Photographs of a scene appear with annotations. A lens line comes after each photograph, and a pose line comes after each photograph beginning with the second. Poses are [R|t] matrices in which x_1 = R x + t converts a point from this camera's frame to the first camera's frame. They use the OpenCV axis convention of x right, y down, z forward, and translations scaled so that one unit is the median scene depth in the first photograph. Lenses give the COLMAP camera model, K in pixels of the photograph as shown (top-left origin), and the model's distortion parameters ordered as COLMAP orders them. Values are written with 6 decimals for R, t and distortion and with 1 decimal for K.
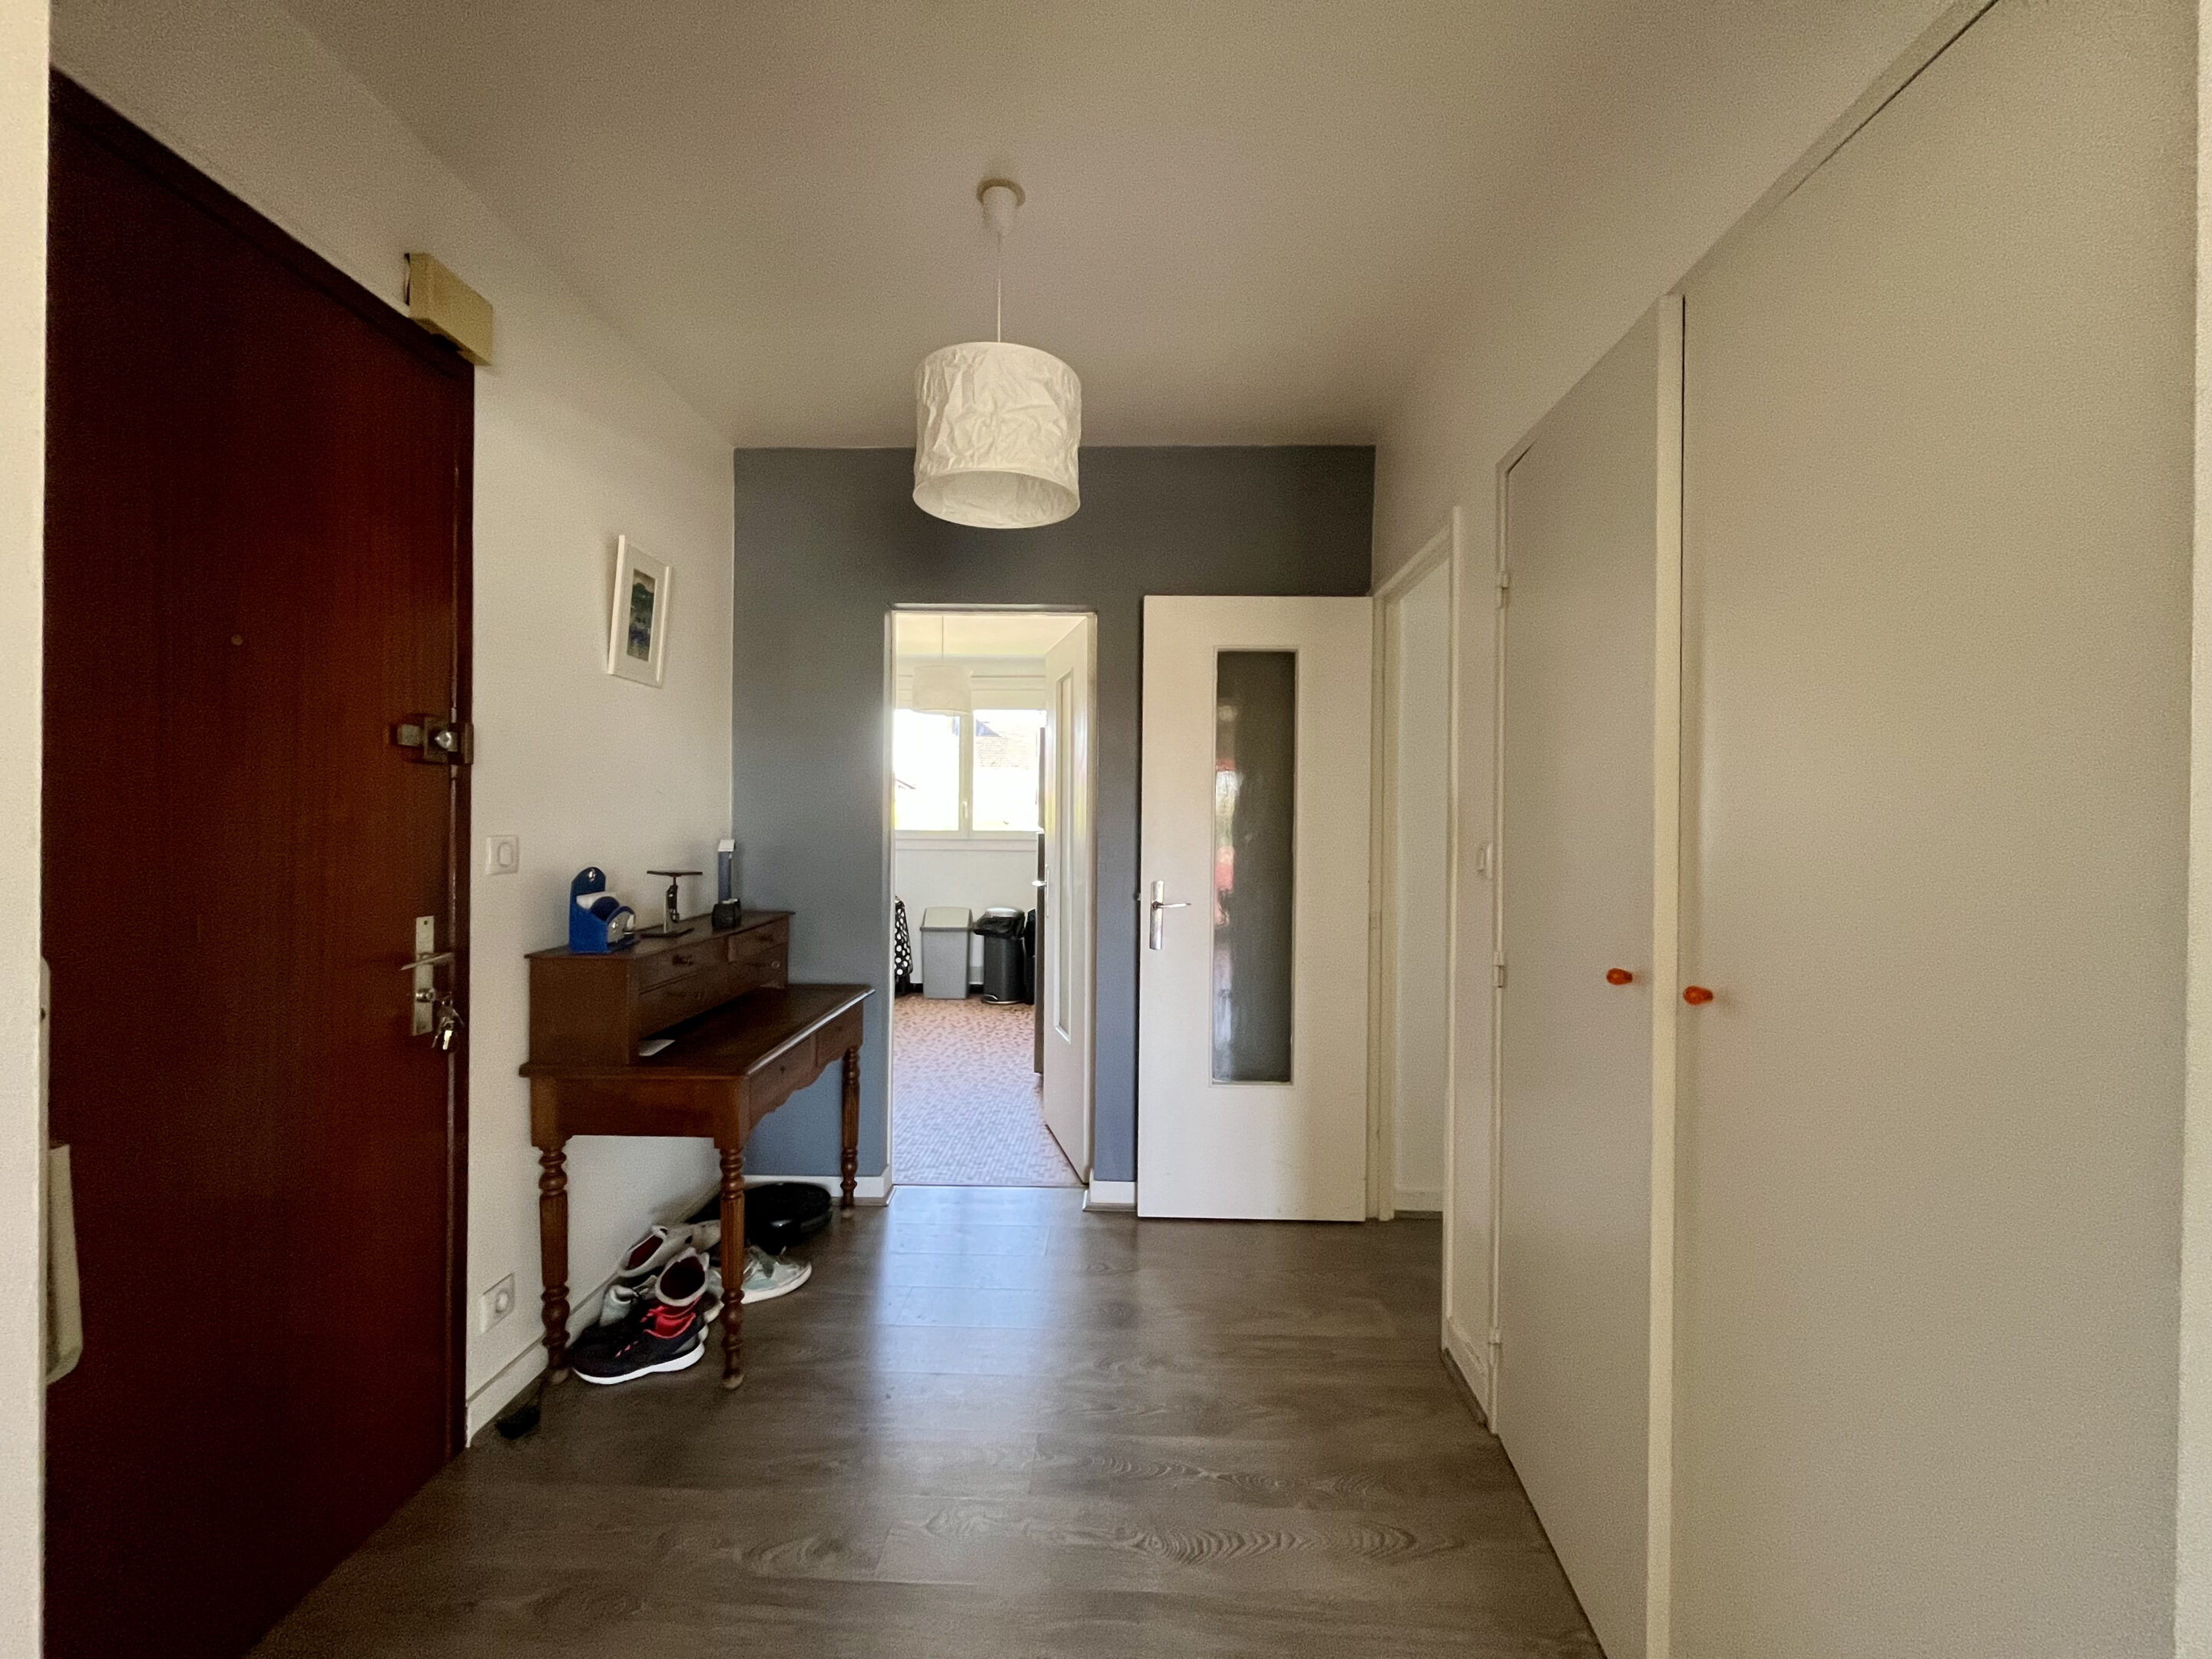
lens RADIAL K [[896.9, 0, 1106.0], [0, 896.9, 829.5], [0, 0, 1]] dist [-0.001304, 0.000214]
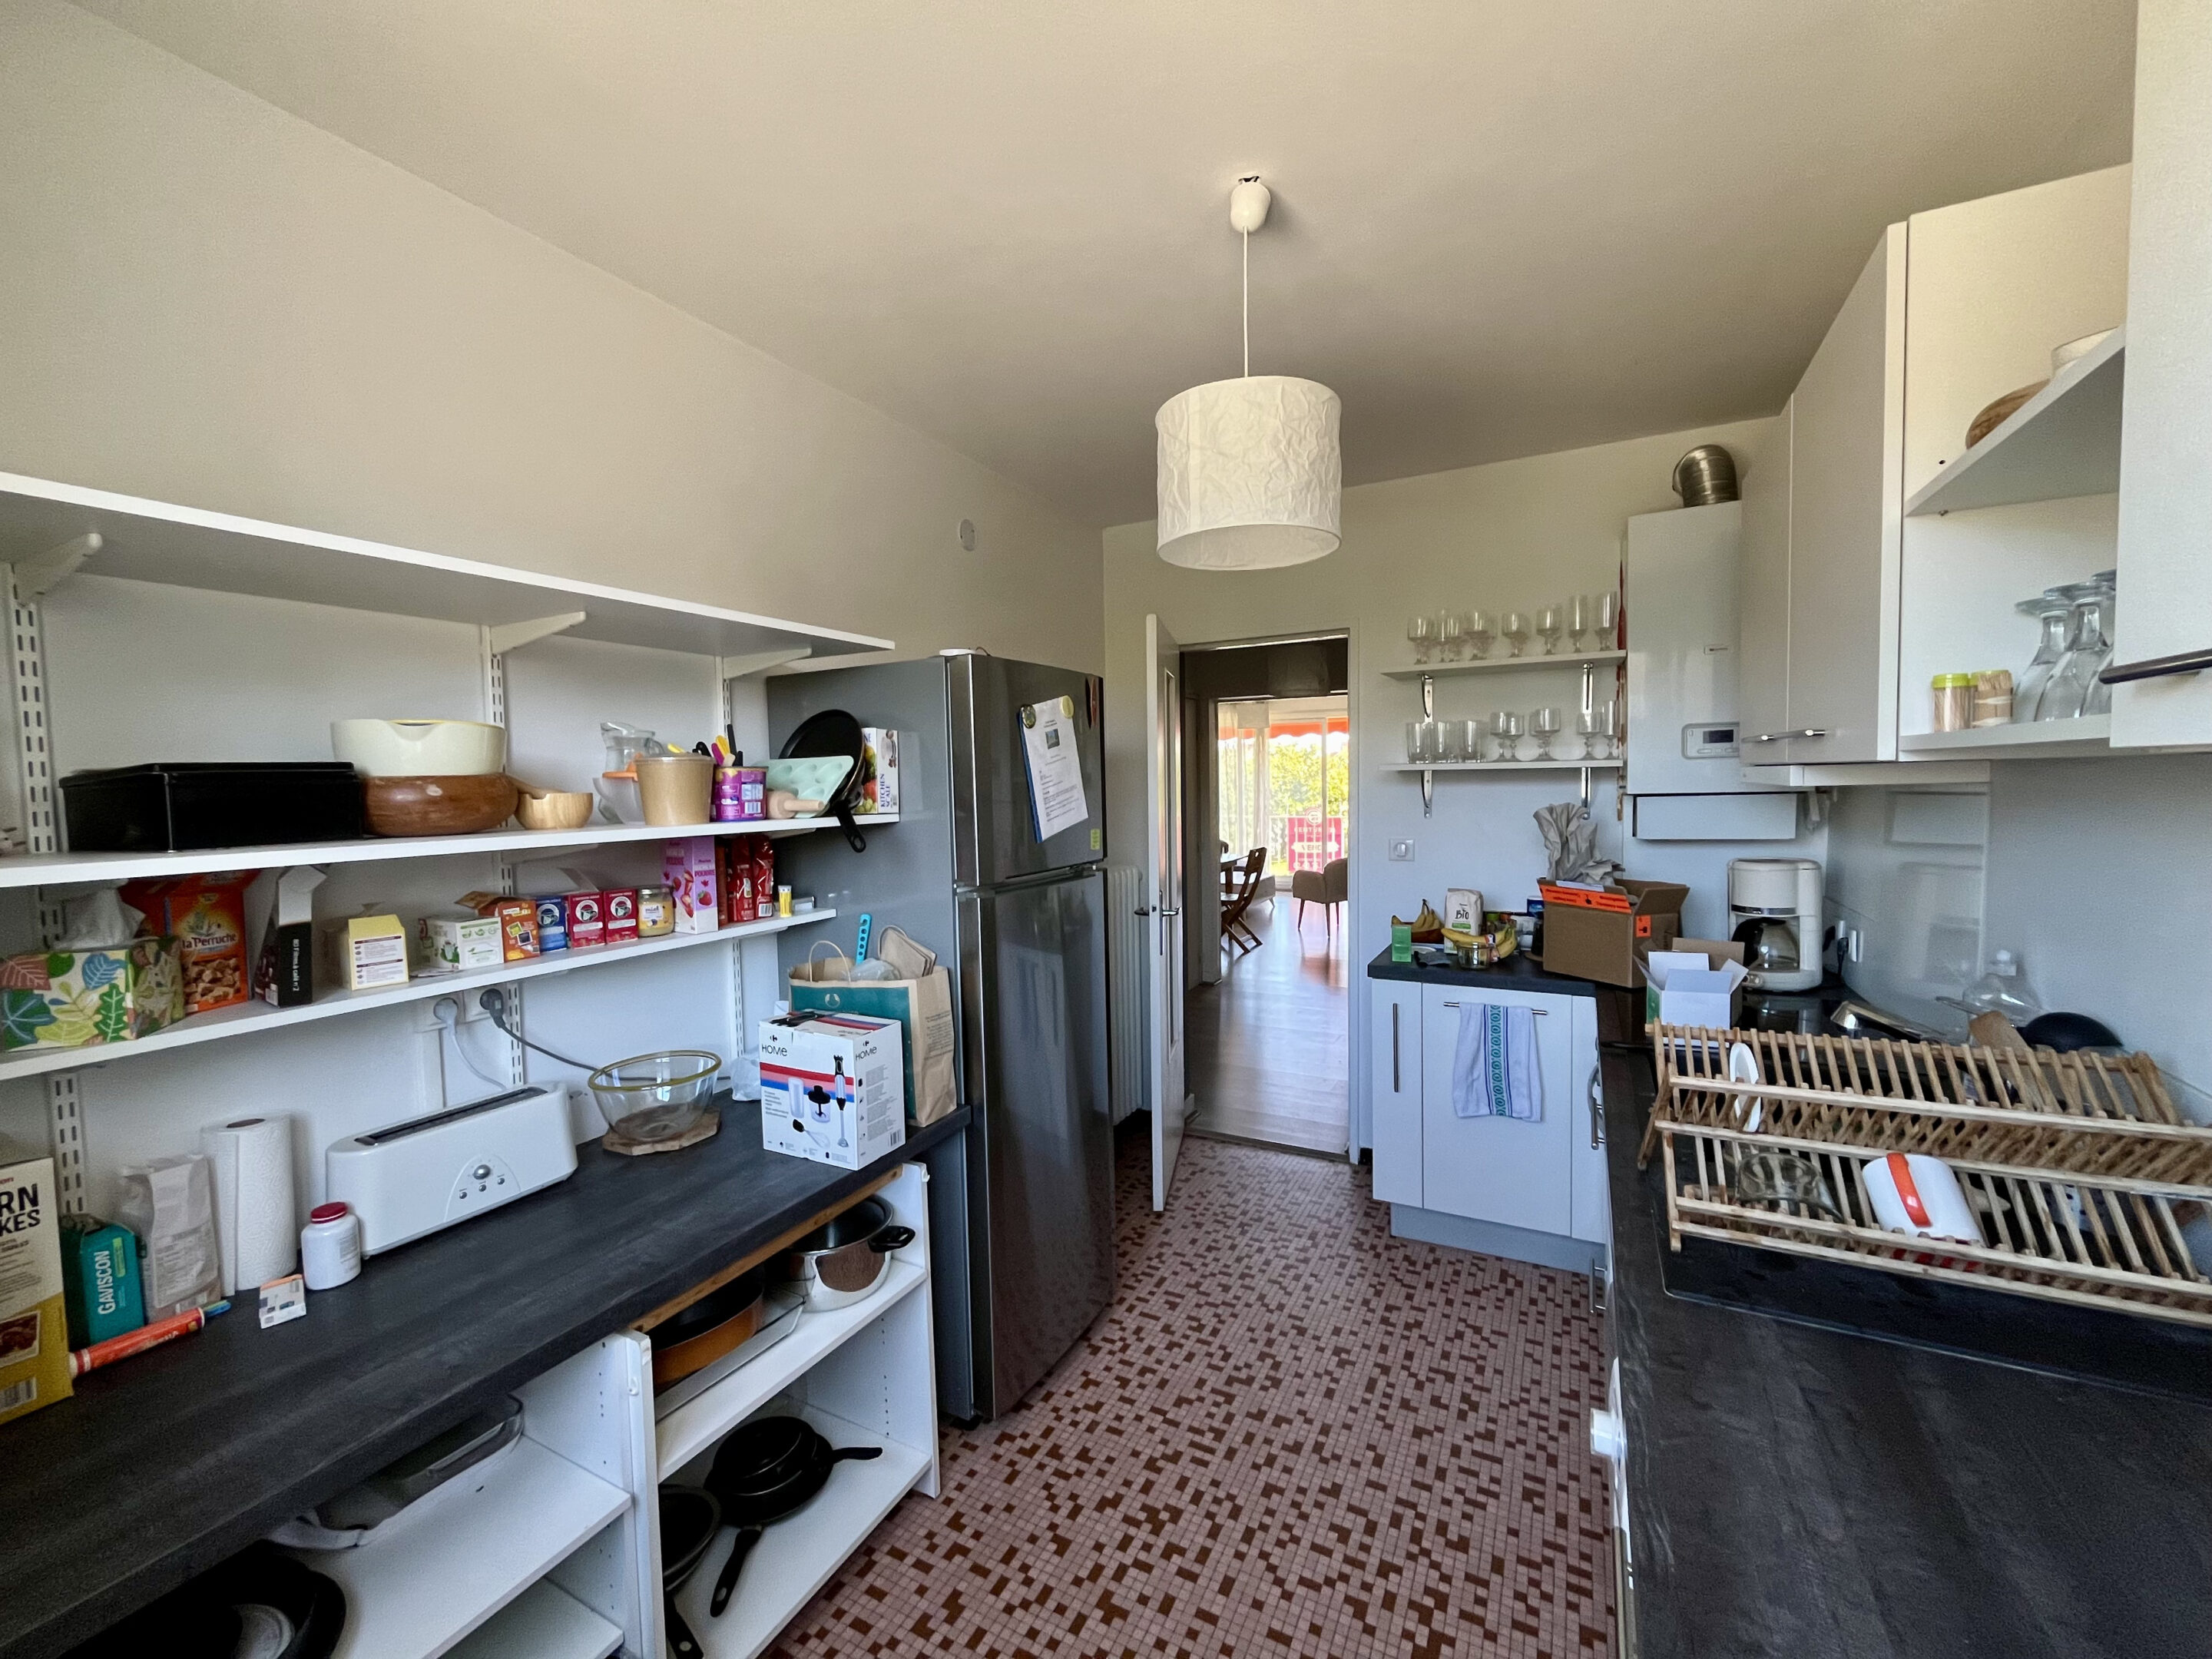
lens RADIAL K [[901.0, 0, 1106.0], [0, 901.0, 829.5], [0, 0, 1]] dist [-0.001725, 0.000292]
pose [[-0.896875, -0.027534, 0.441426, -0.441165], [0.003447, 0.997595, 0.069228, -0.077386], [-0.442271, 0.063610, -0.894623, 2.073822]]
